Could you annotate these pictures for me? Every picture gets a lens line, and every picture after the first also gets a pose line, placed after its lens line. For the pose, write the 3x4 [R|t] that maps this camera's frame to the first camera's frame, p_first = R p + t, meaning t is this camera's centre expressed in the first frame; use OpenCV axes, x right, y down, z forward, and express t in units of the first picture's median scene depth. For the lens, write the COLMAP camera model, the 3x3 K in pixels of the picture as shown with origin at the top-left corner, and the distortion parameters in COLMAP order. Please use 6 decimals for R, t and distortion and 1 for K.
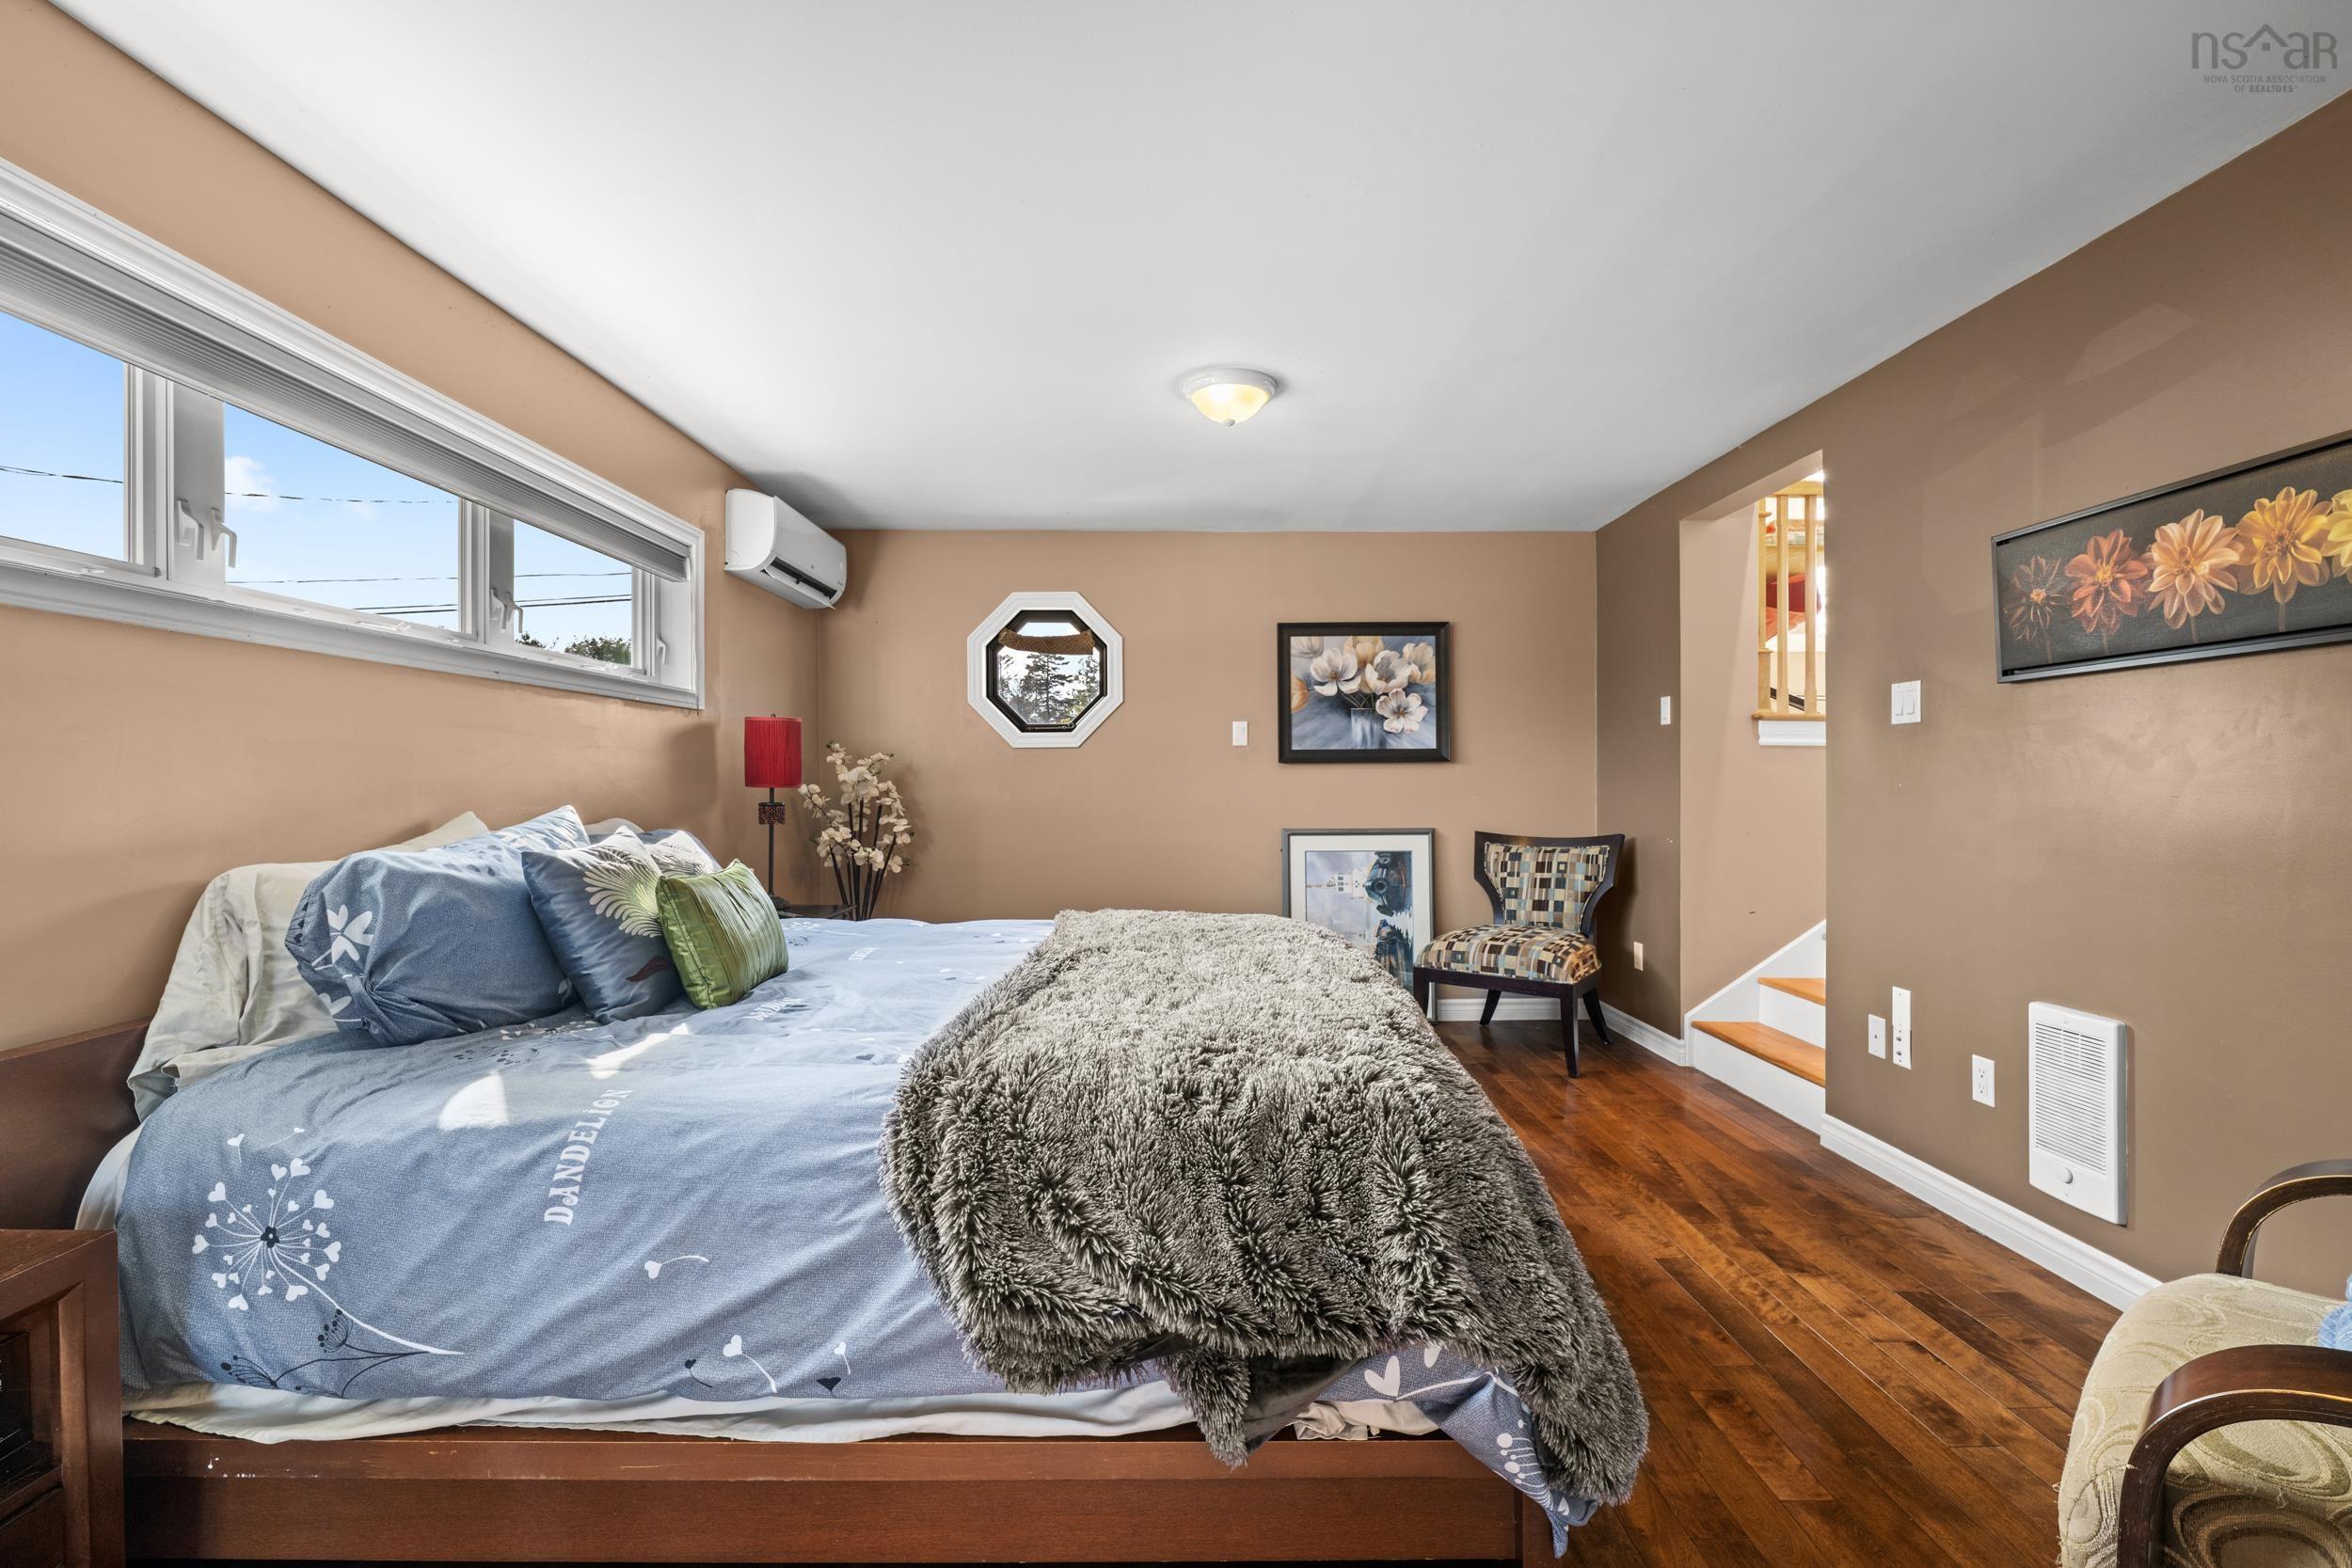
lens RADIAL K [[1061.9, 0, 1173.6], [0, 1061.9, 786.1], [0, 0, 1]] dist [-0.000832, -0.000917]
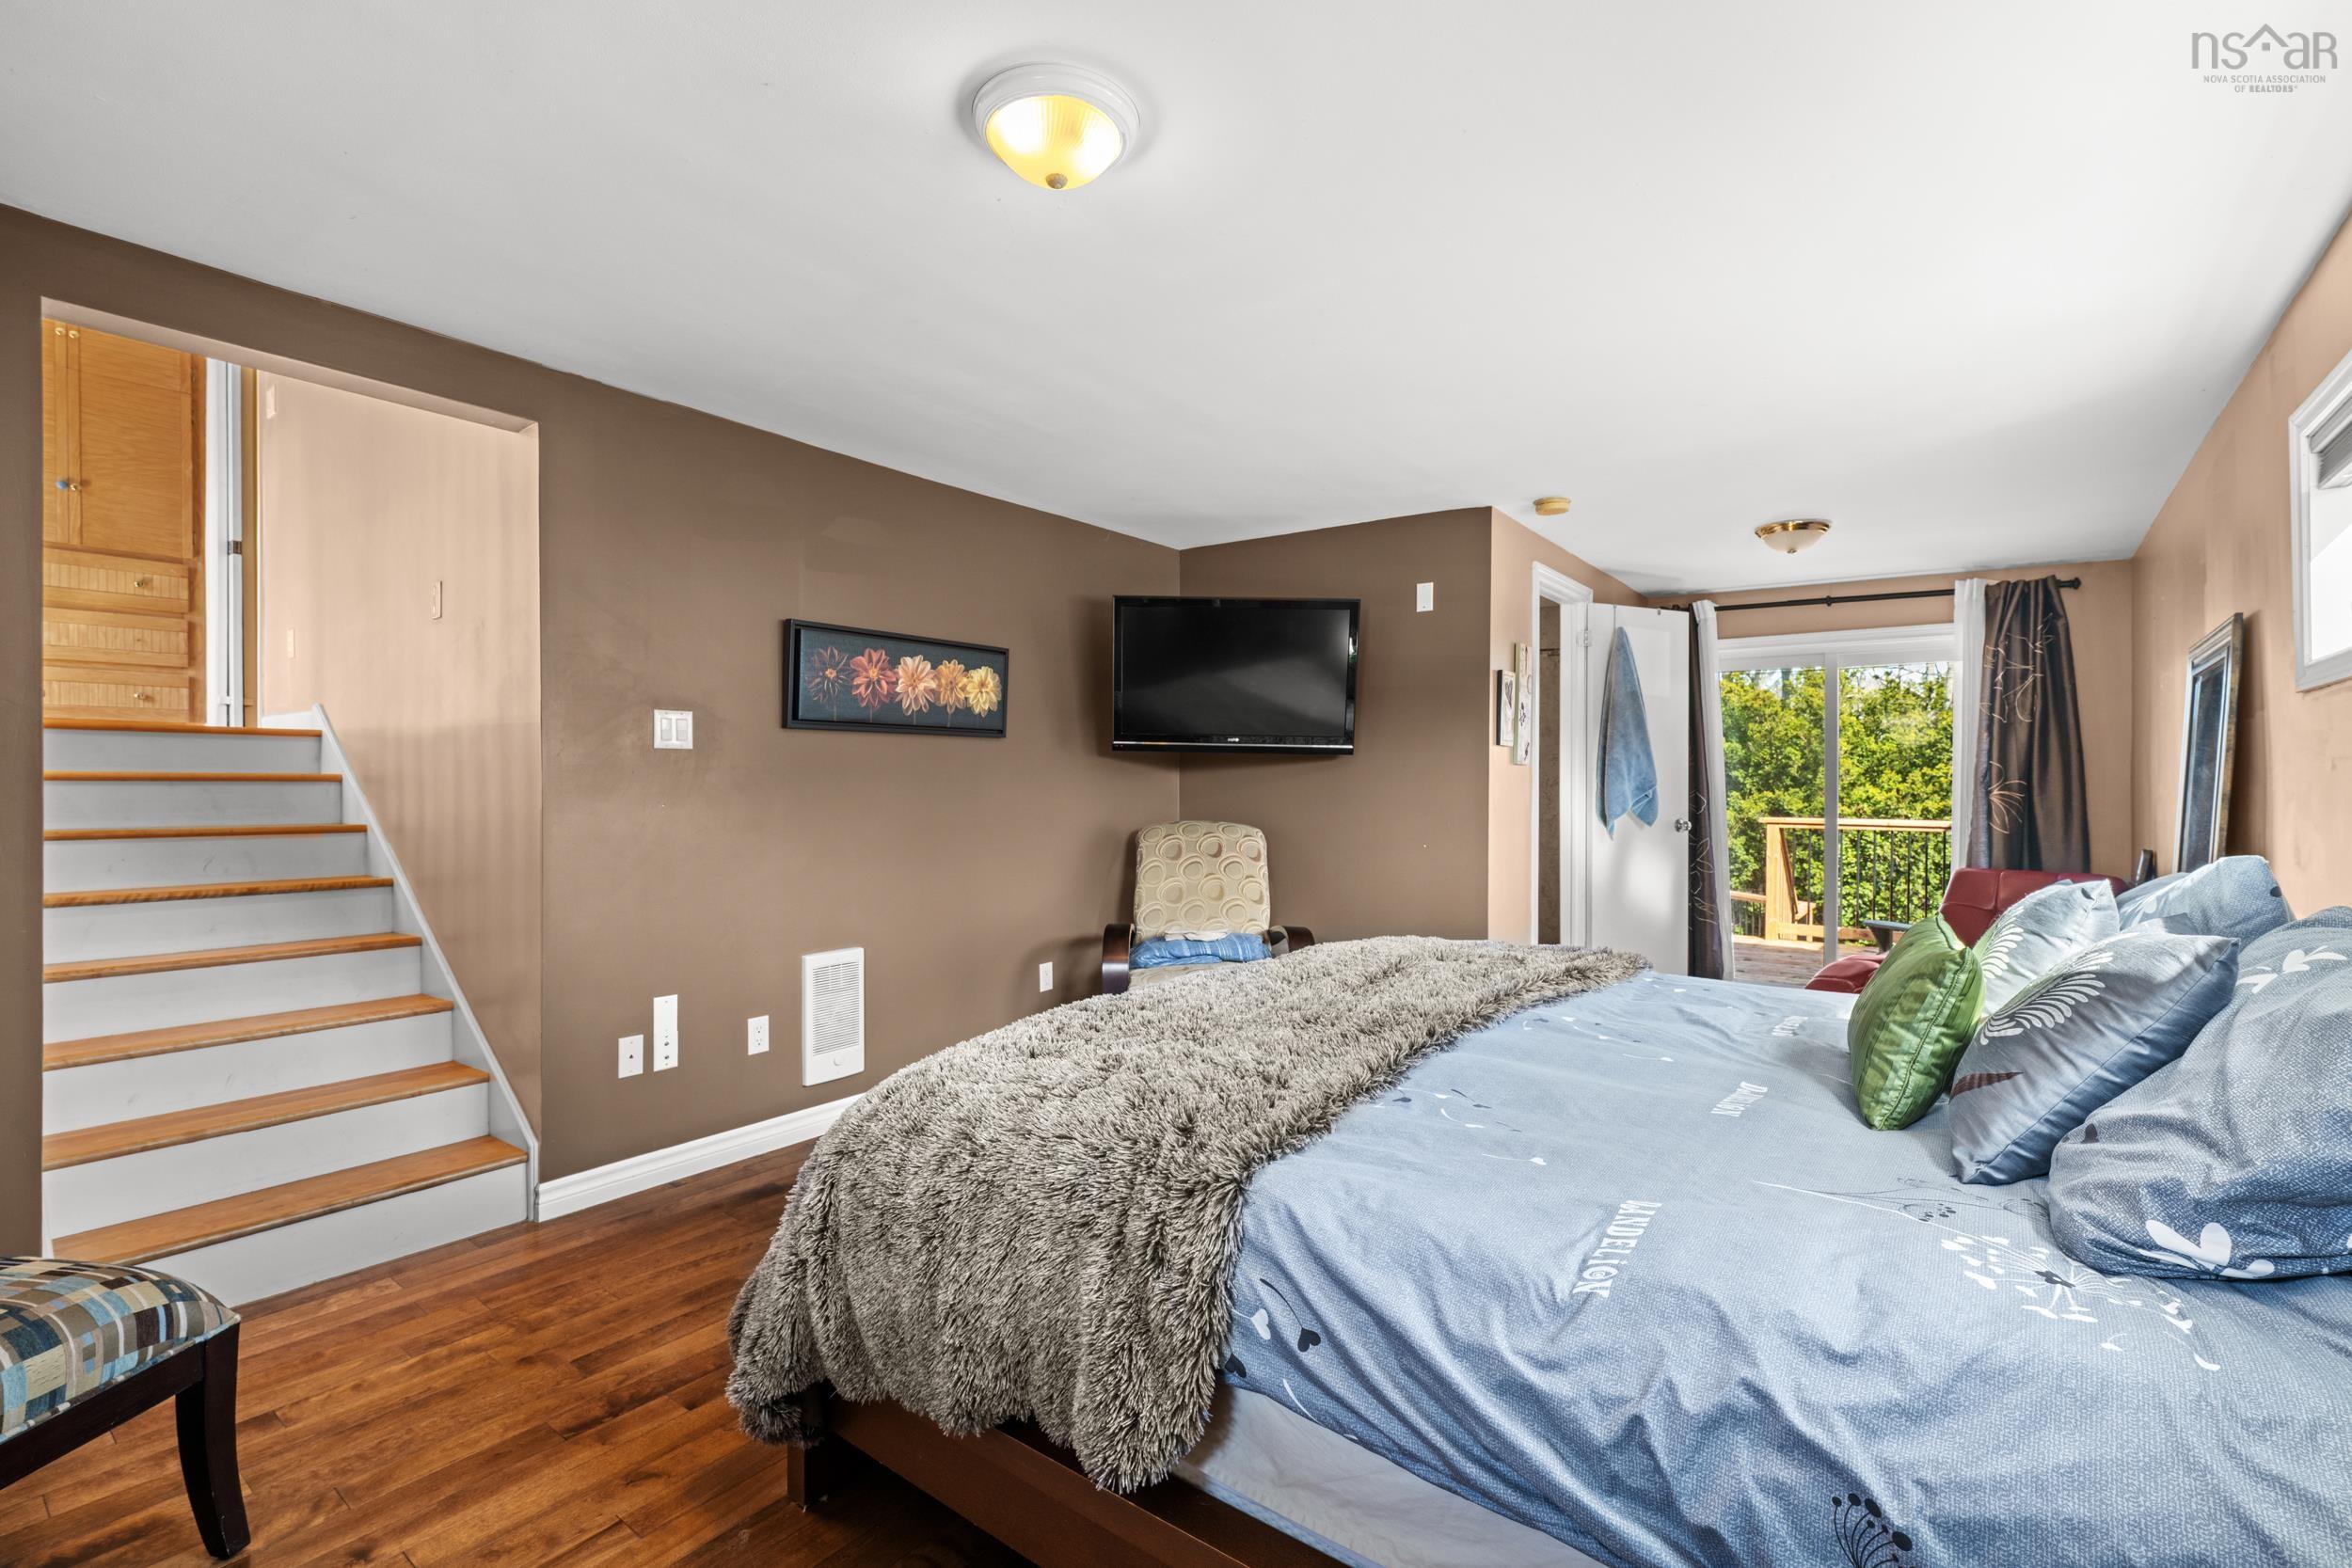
lens RADIAL K [[1061.9, 0, 1152.5], [0, 1061.9, 789.2], [0, 0, 1]] dist [-0.000832, -0.000917]
pose [[-0.787843, 0.000157, 0.615876, -0.465165], [0.006196, 0.999951, 0.007672, -0.030070], [-0.615845, 0.009861, -0.787806, 1.988348]]
